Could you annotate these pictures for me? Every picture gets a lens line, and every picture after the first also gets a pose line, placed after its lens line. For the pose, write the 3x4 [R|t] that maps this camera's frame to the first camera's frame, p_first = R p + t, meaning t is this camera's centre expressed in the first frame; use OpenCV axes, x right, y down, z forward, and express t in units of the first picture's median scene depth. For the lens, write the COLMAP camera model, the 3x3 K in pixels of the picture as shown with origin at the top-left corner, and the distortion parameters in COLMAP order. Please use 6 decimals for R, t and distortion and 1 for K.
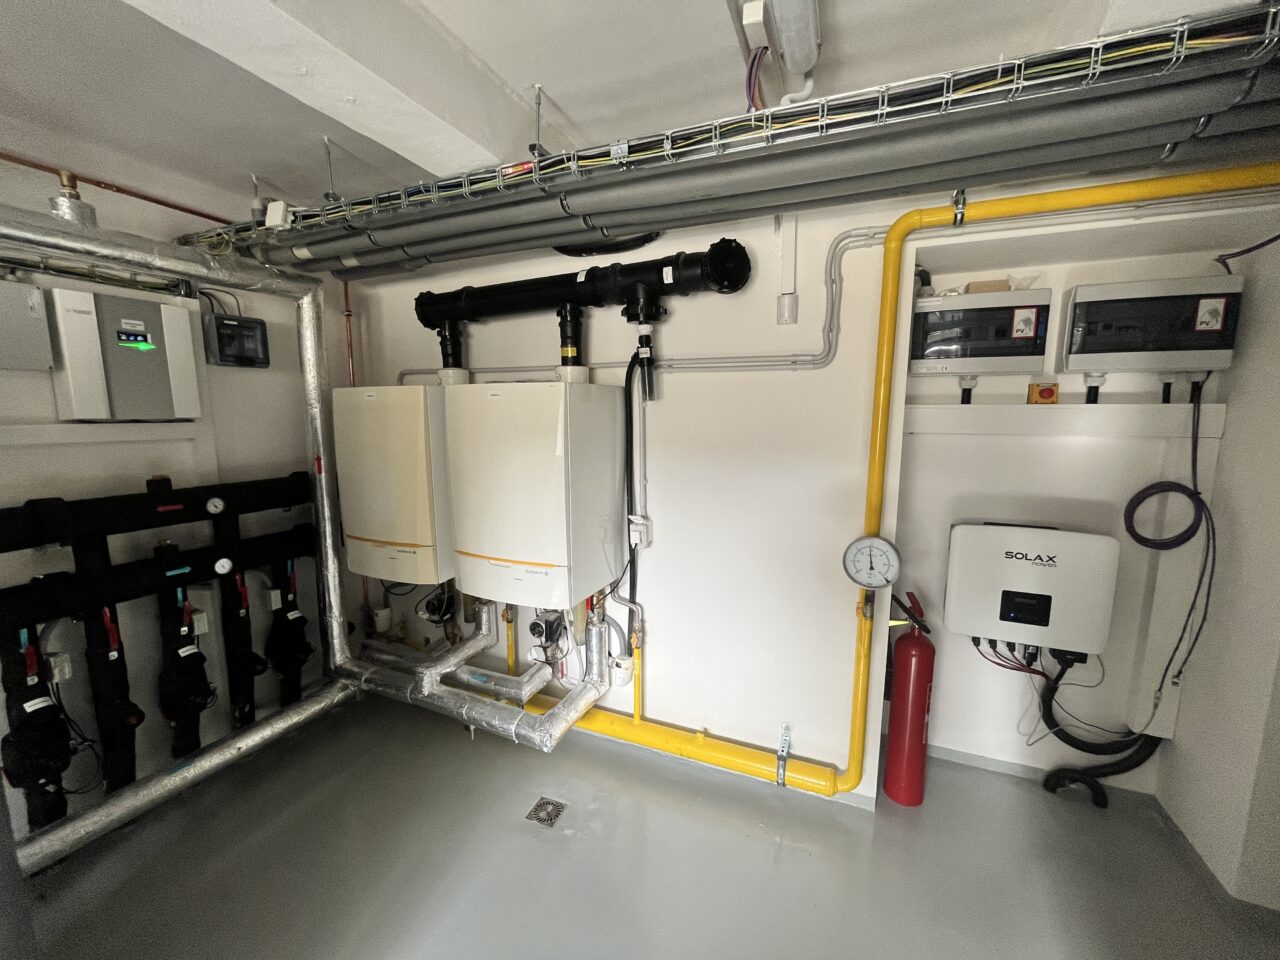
lens RADIAL K [[523.5, 0, 633.6], [0, 523.5, 485.5], [0, 0, 1]] dist [-0.003182, 0.000434]
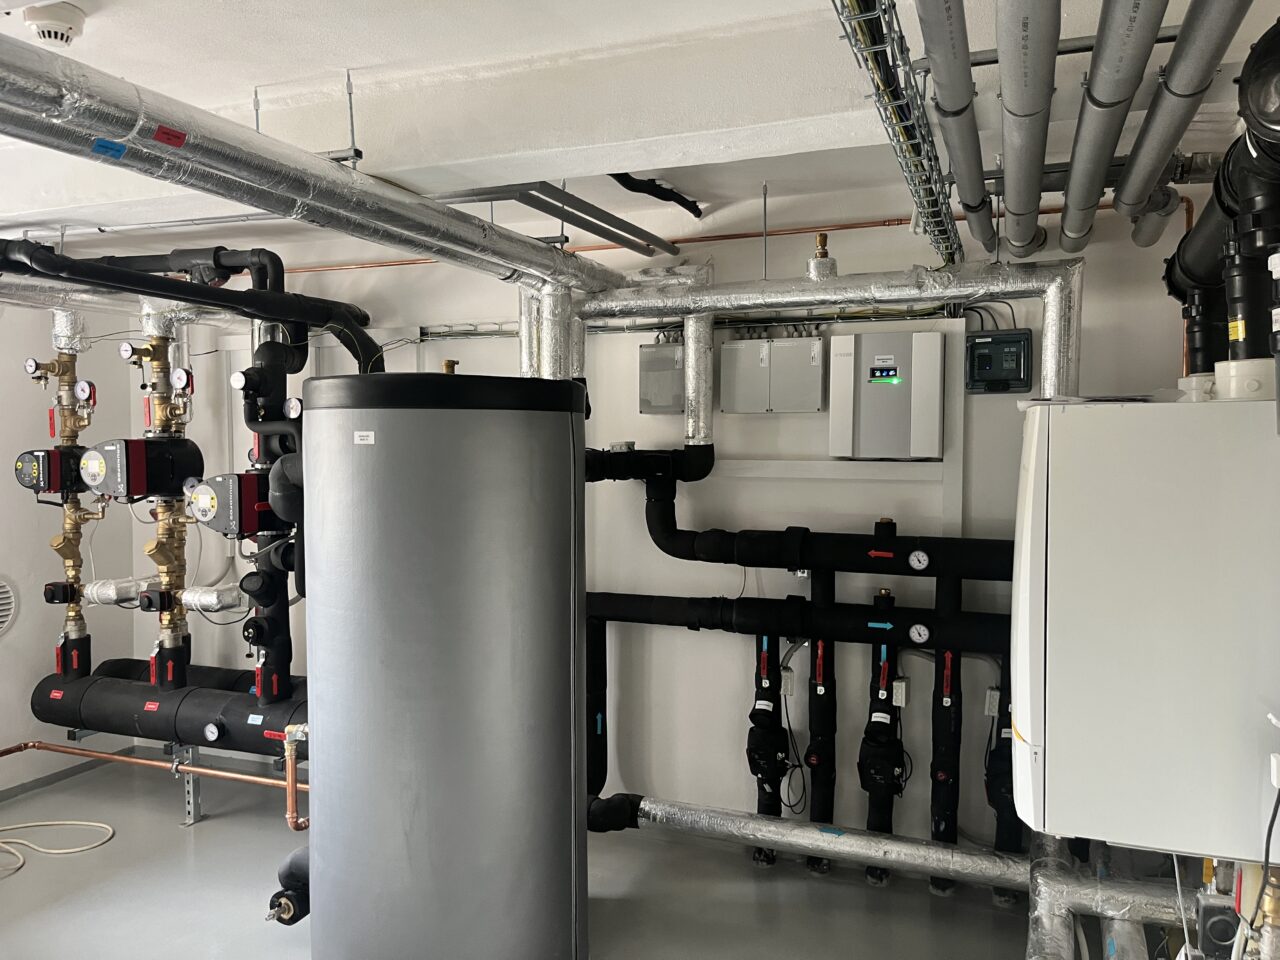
lens RADIAL K [[972.5, 0, 650.6], [0, 972.5, 487.5], [0, 0, 1]] dist [0.029830, -0.035093]
pose [[0.039447, 0.049288, -0.998005, 0.728506], [-0.141628, 0.988975, 0.043244, -0.081668], [0.989134, 0.139640, 0.045993, 0.462468]]
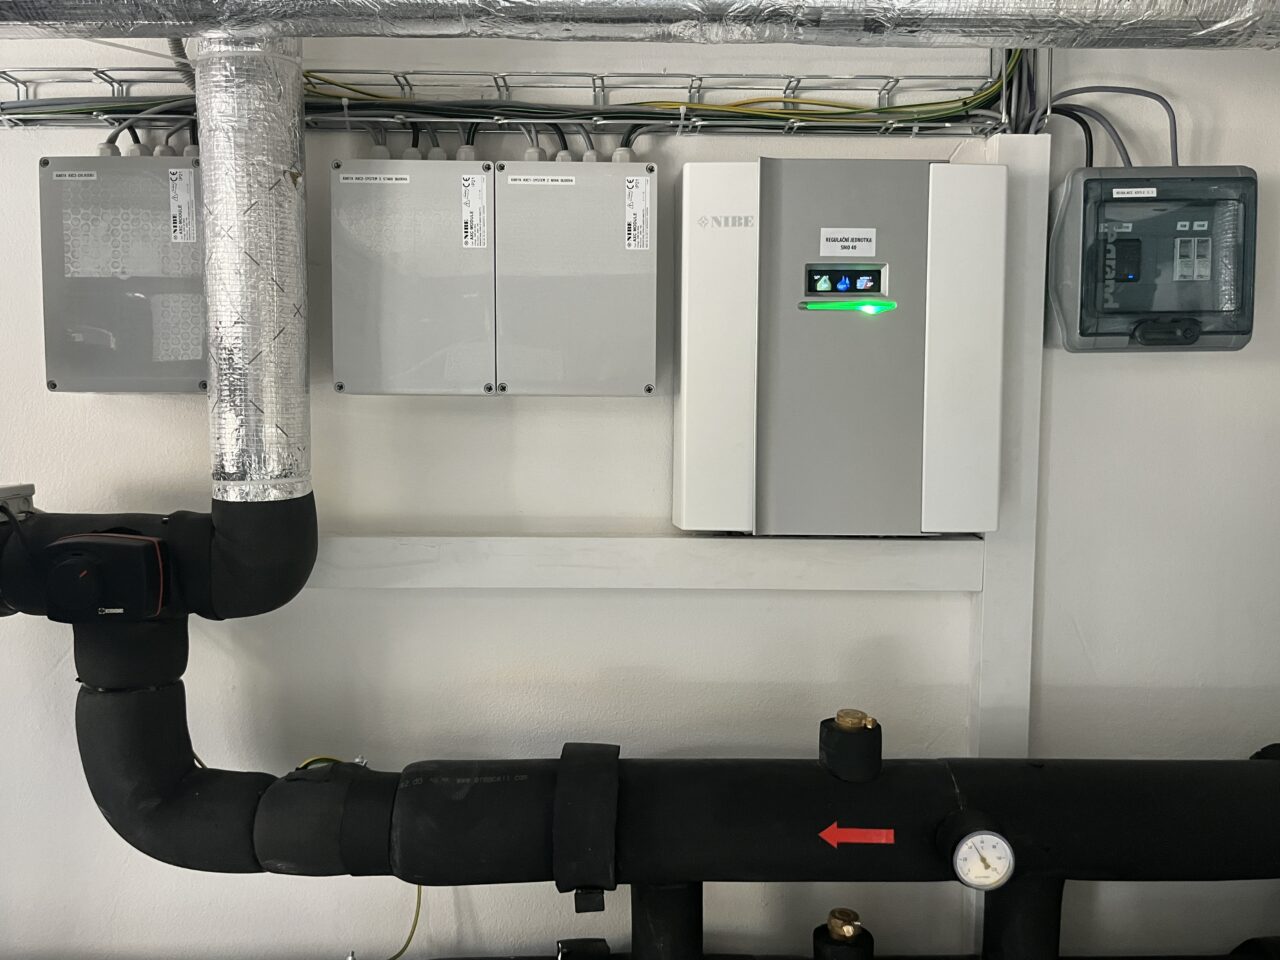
lens RADIAL K [[1020.6, 0, 625.9], [0, 1020.6, 479.3], [0, 0, 1]] dist [0.035569, -0.039178]
pose [[0.414027, 0.070975, -0.907493, -0.386870], [-0.134083, 0.990836, 0.016321, -0.138303], [0.900335, 0.114922, 0.419749, 0.557749]]
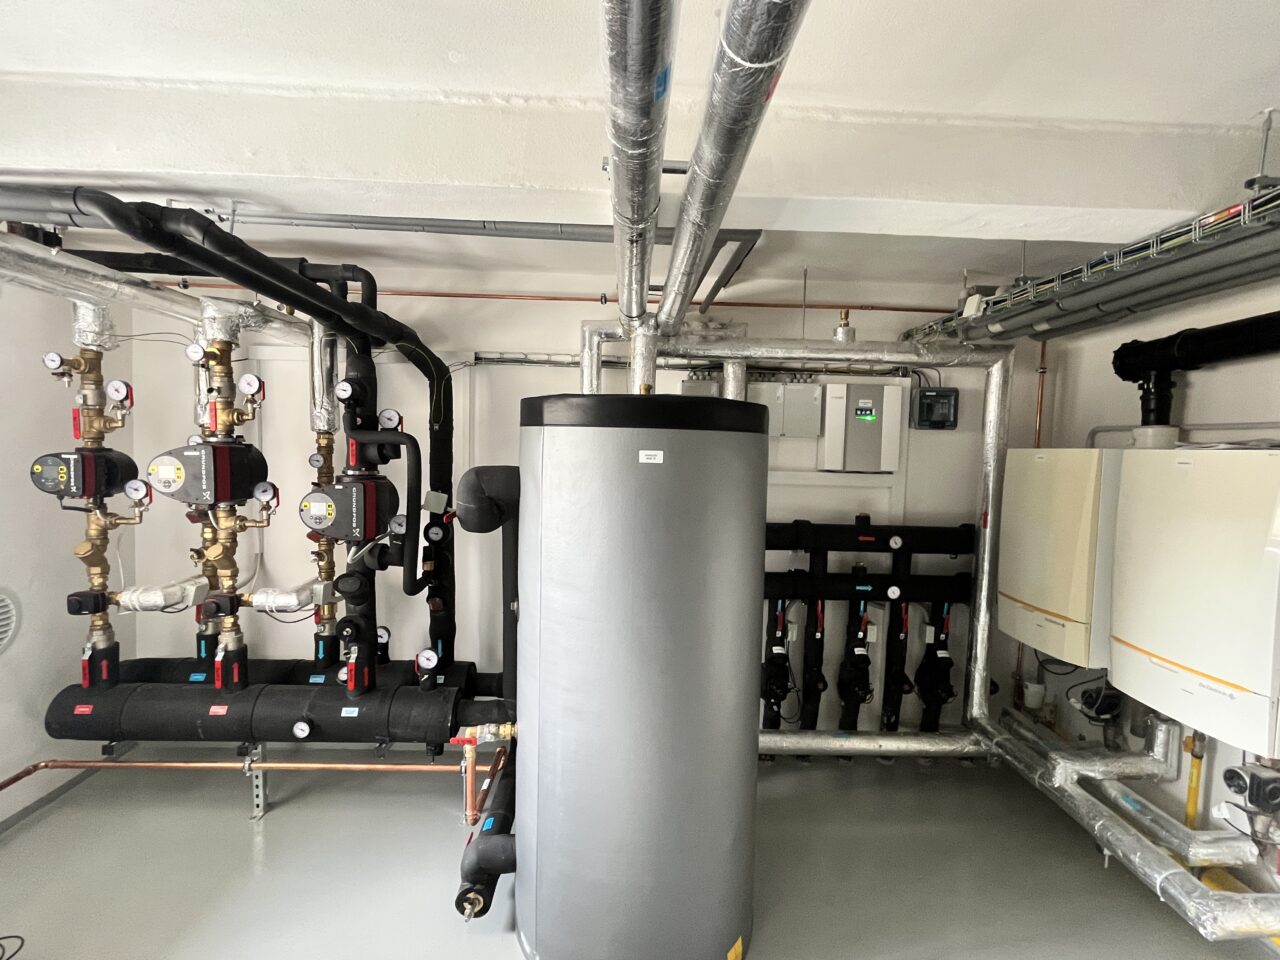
lens RADIAL K [[600.4, 0, 637.3], [0, 600.4, 486.3], [0, 0, 1]] dist [-0.002595, 0.000326]
pose [[0.426013, 0.070653, -0.901954, 0.200711], [-0.152524, 0.988285, 0.005375, -0.006550], [0.891768, 0.135280, 0.431798, -0.167736]]
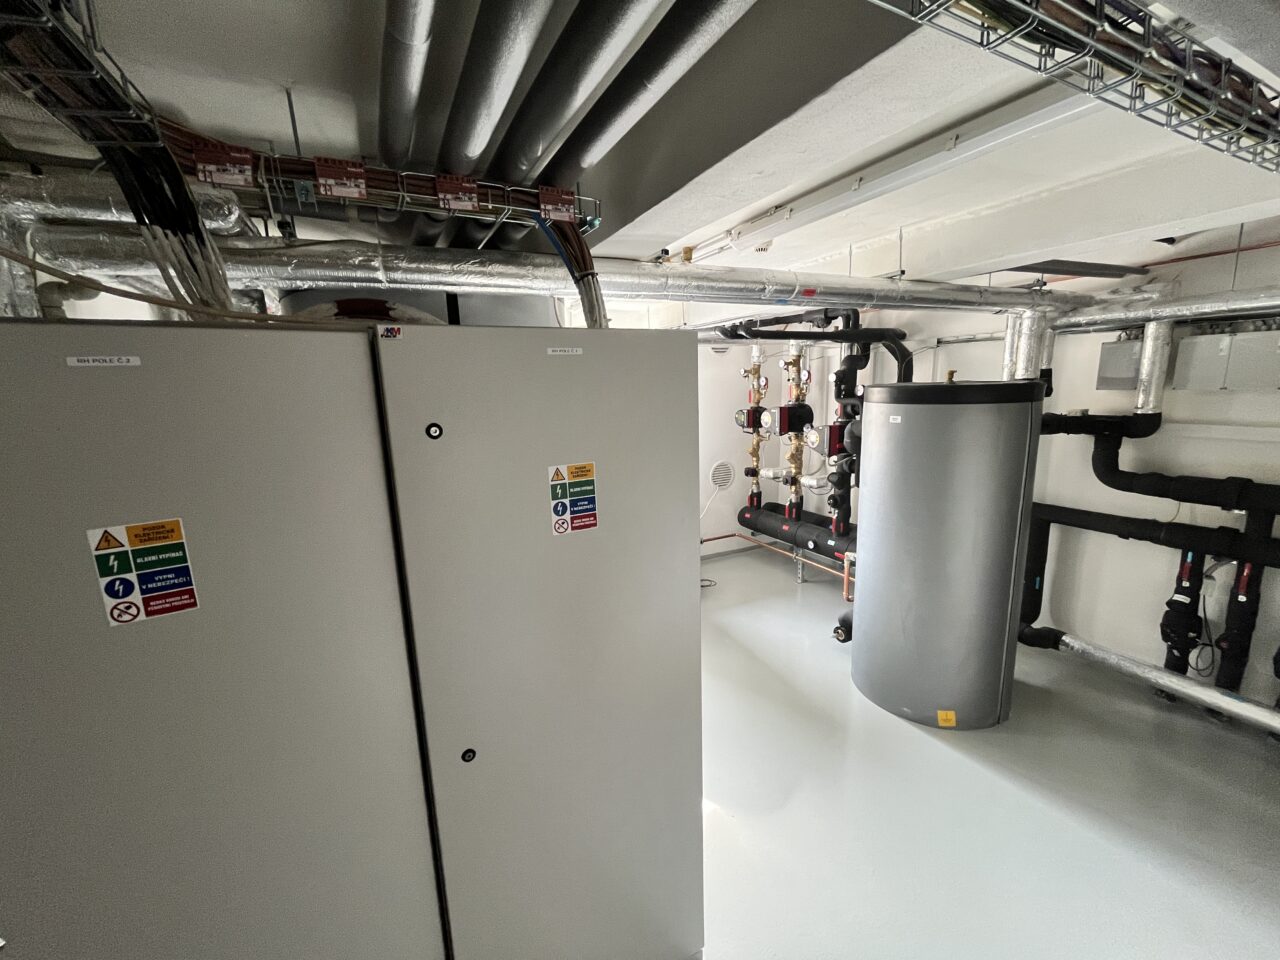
lens RADIAL K [[523.5, 0, 634.2], [0, 523.5, 485.7], [0, 0, 1]] dist [-0.003182, 0.000434]
pose [[-0.652483, 0.166557, -0.739273, 0.858623], [-0.073407, 0.957068, 0.280415, -0.190696], [0.754239, 0.237234, -0.612244, 0.489587]]
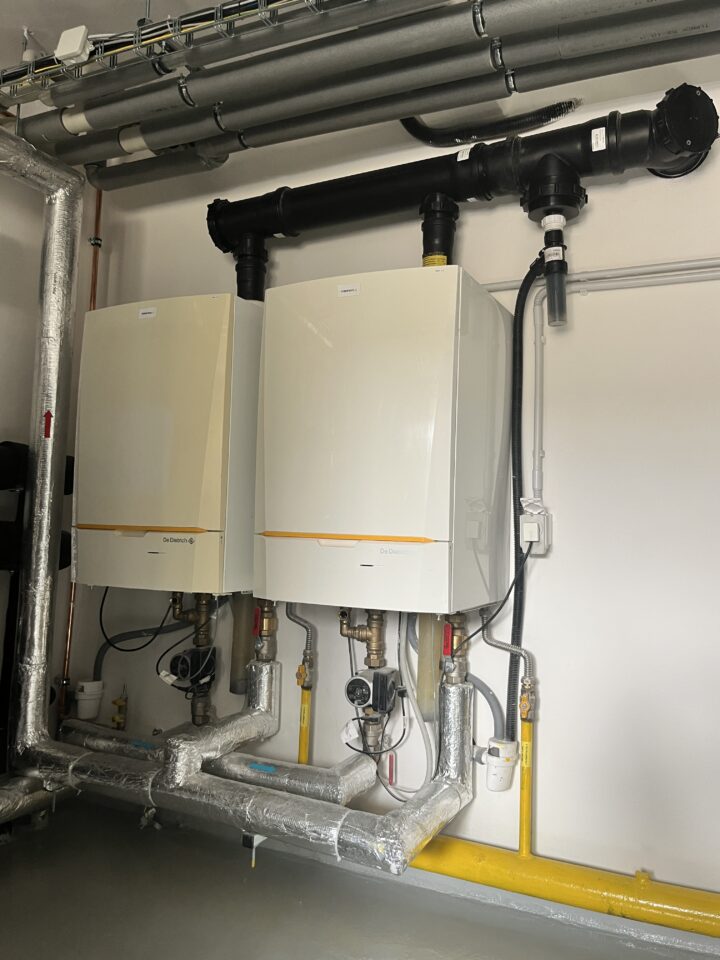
lens RADIAL K [[765.4, 0, 360.4], [0, 765.4, 482.3], [0, 0, 1]] dist [0.035569, -0.039178]
pose [[0.999073, 0.033991, -0.026426, -0.184391], [-0.038712, 0.977820, -0.205839, 0.242813], [0.018843, 0.206671, 0.978229, 0.056427]]
